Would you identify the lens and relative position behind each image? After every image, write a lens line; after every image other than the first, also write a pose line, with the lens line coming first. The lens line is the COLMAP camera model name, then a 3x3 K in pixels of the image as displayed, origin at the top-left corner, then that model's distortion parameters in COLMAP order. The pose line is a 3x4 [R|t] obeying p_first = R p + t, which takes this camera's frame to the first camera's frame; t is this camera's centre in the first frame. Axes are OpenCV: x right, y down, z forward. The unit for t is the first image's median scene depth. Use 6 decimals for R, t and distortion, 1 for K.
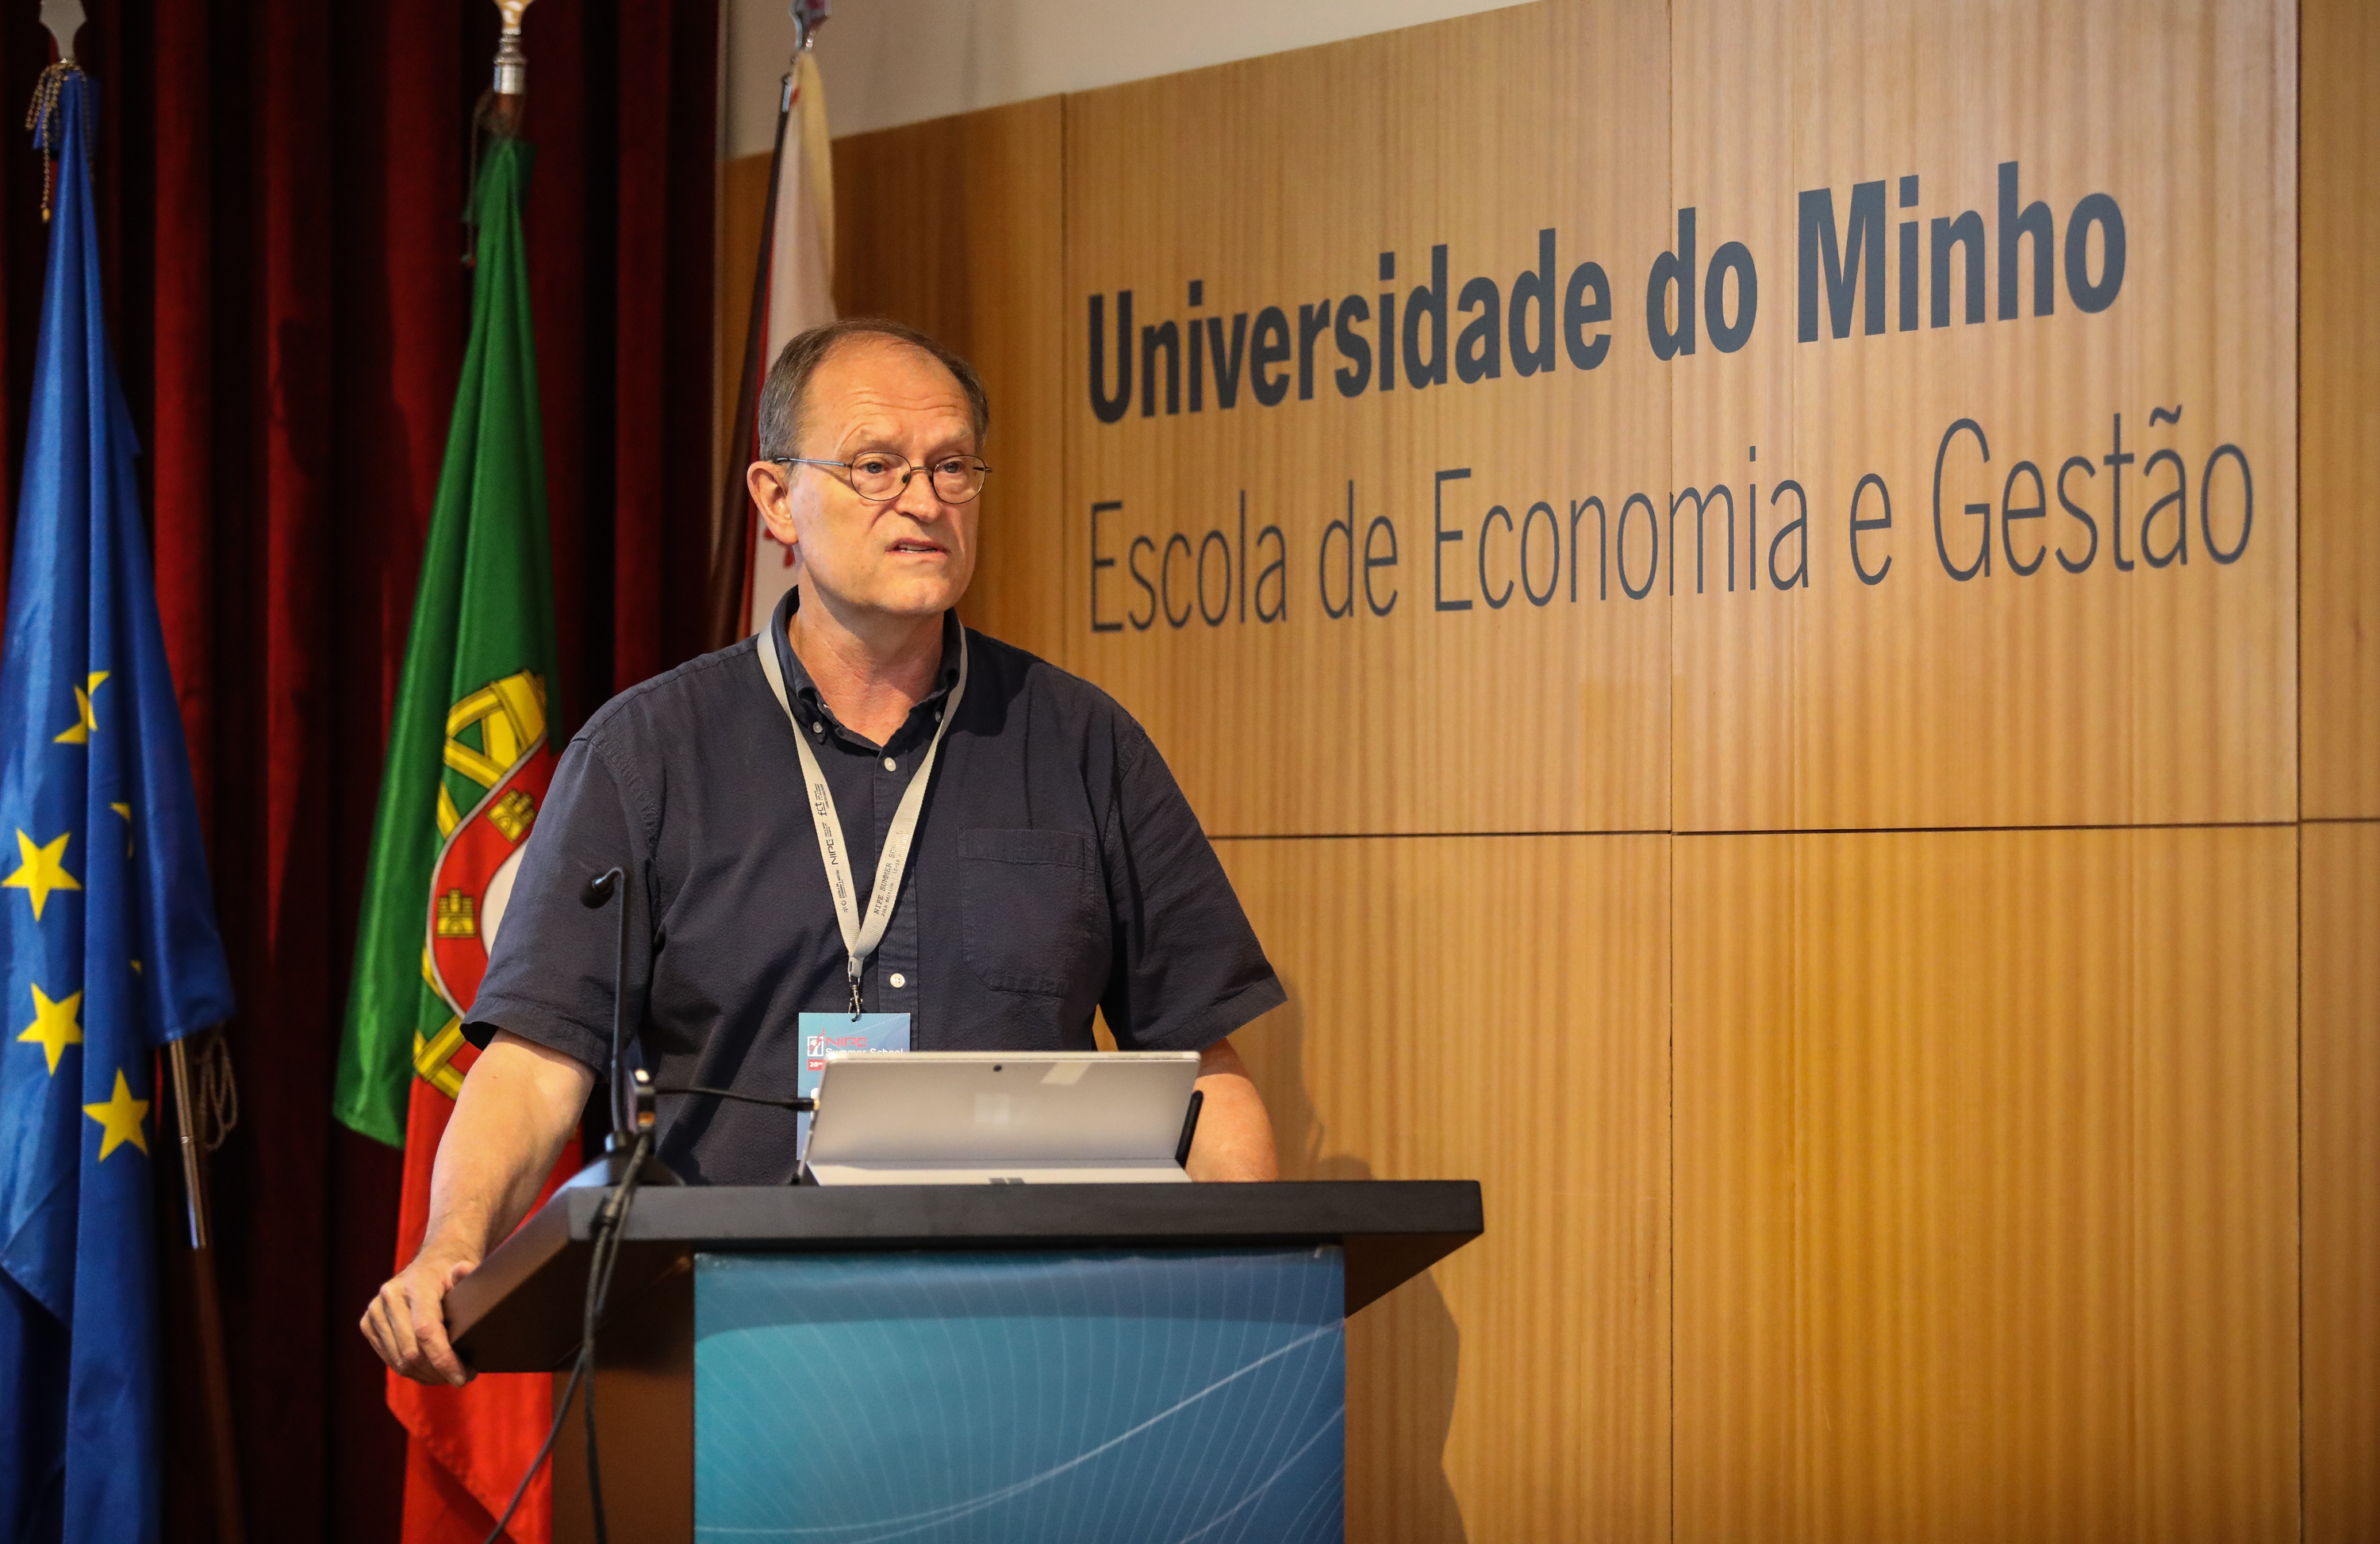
lens RADIAL K [[8457.9, 0, 1190.0], [0, 8457.9, 772.0], [0, 0, 1]] dist [0.262748, 0.174154]
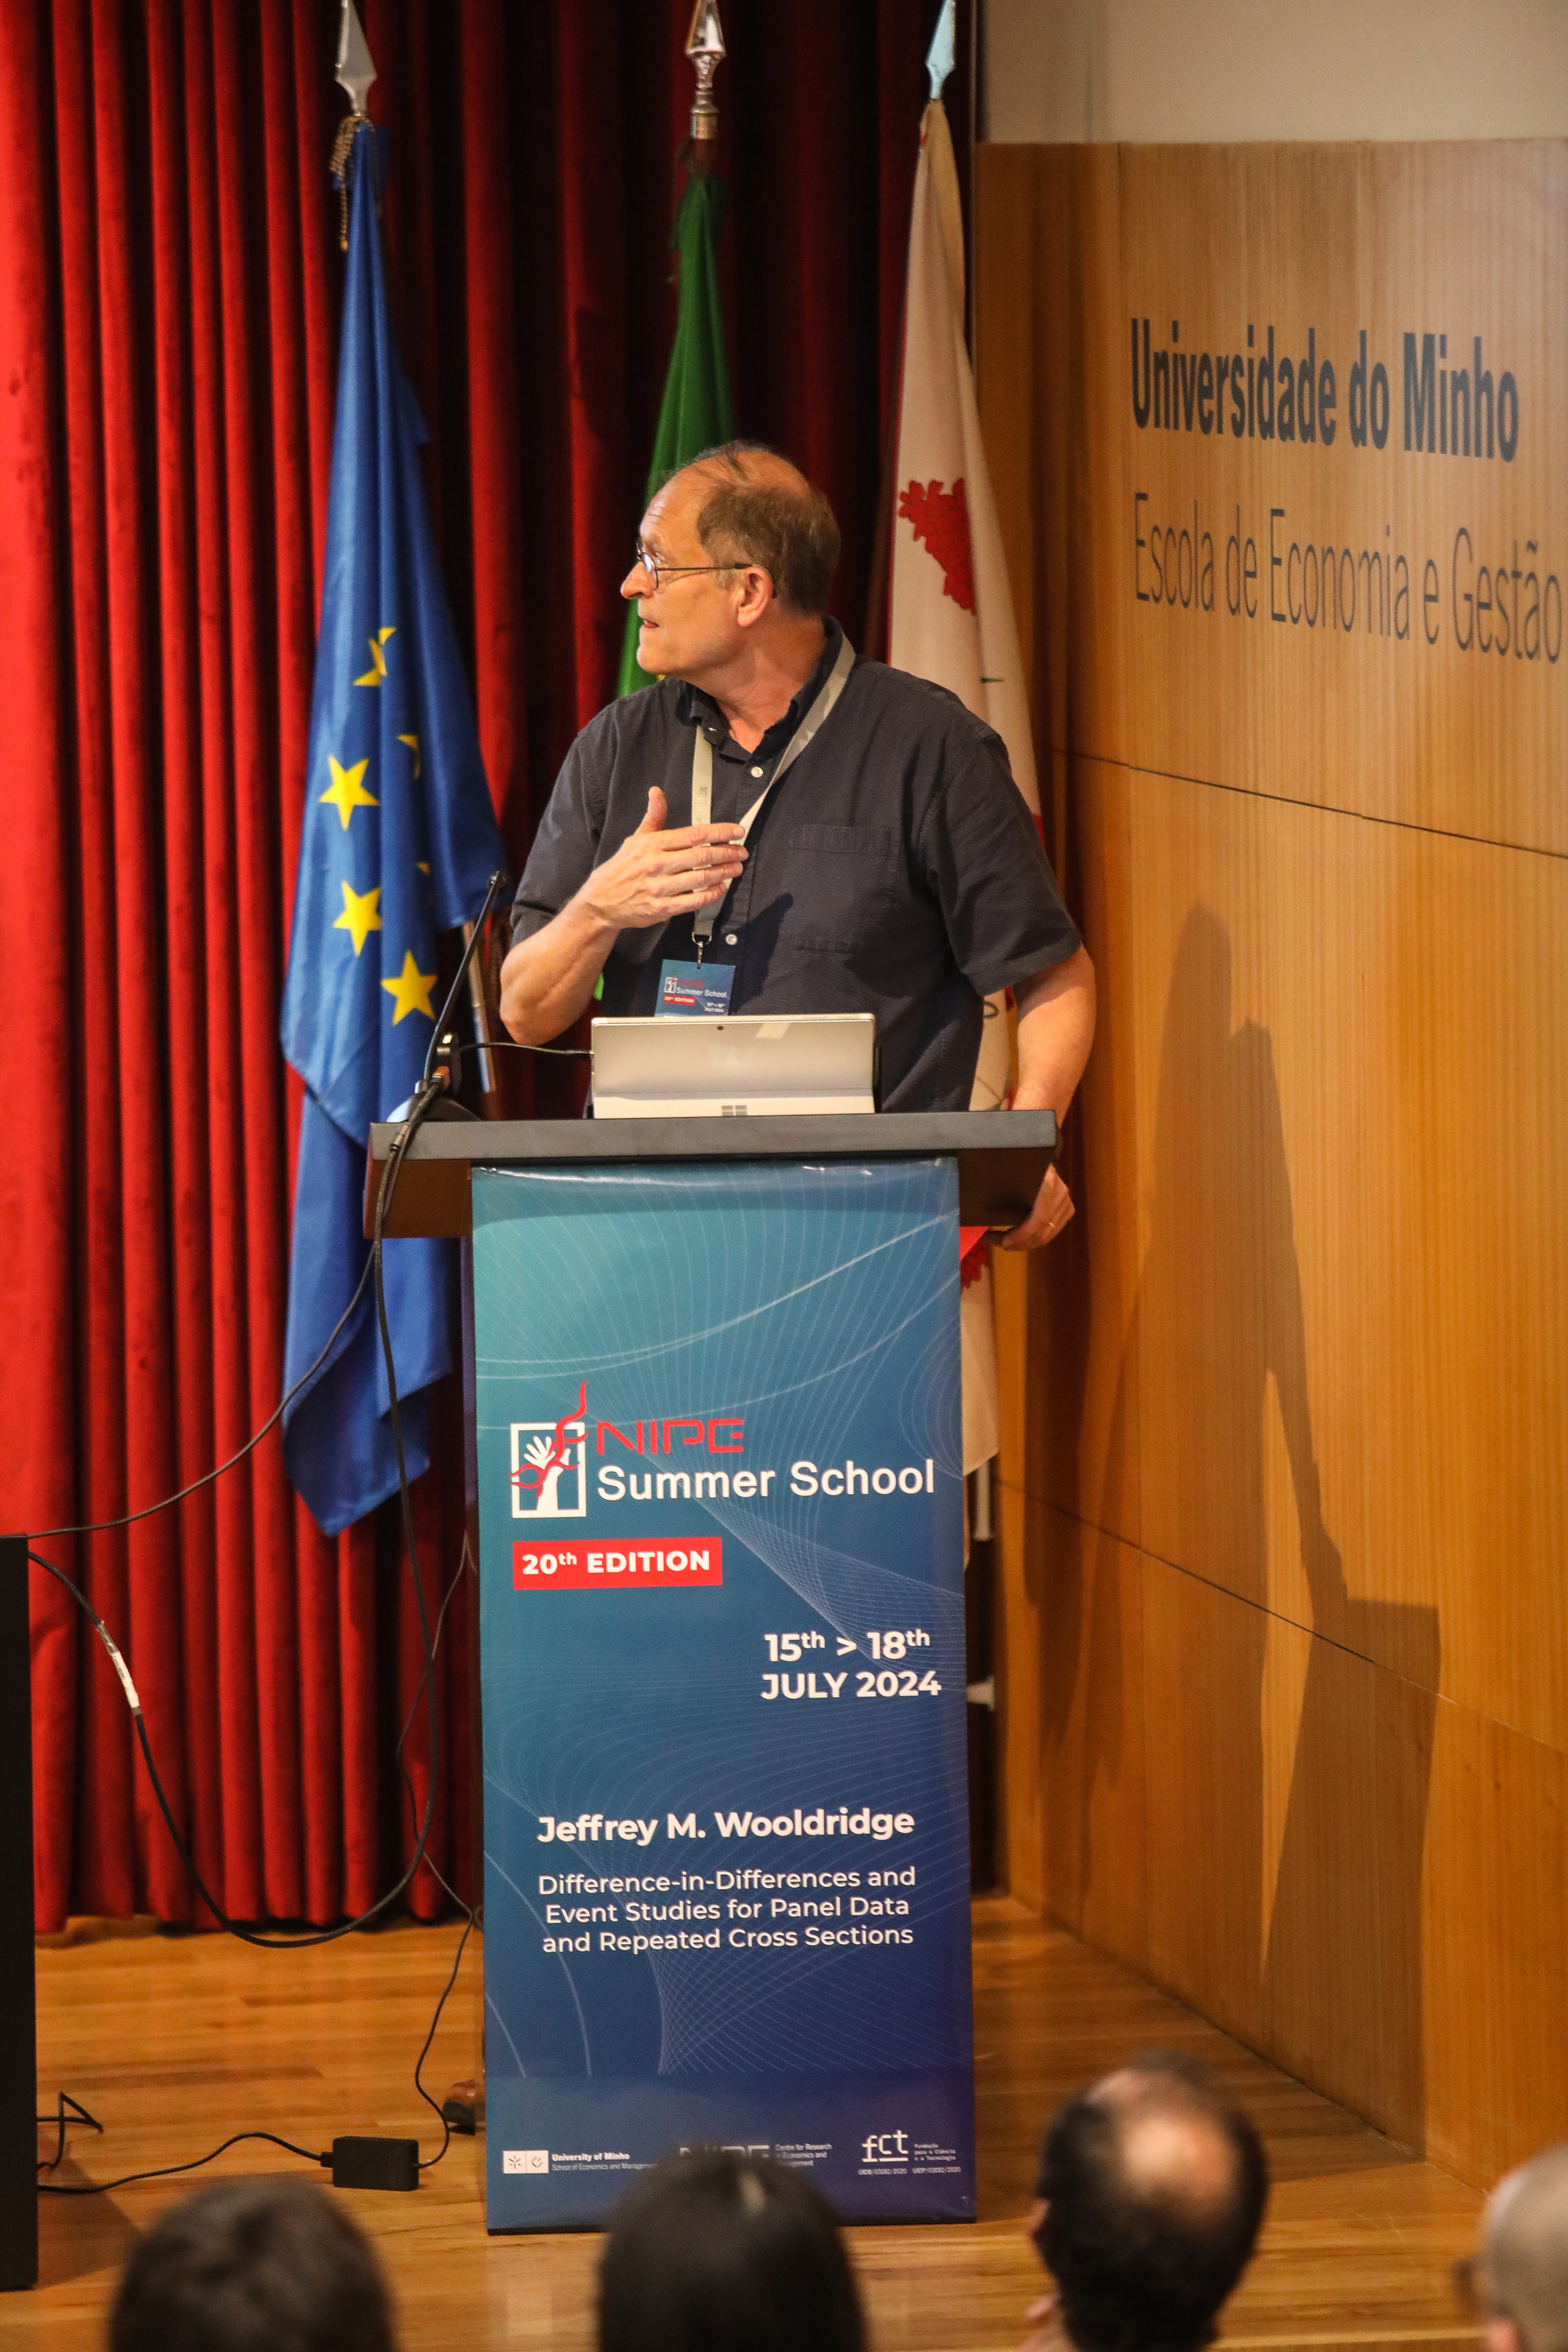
lens RADIAL K [[13733.5, 0, 784.0], [0, 13733.5, 1176.0], [0, 0, 1]] dist [2.319306, -6.088555]
pose [[0.962072, 0.004013, -0.272765, 0.548058], [0.022693, 0.995249, 0.094682, -0.140067], [0.271849, -0.097281, 0.957410, -1.051446]]
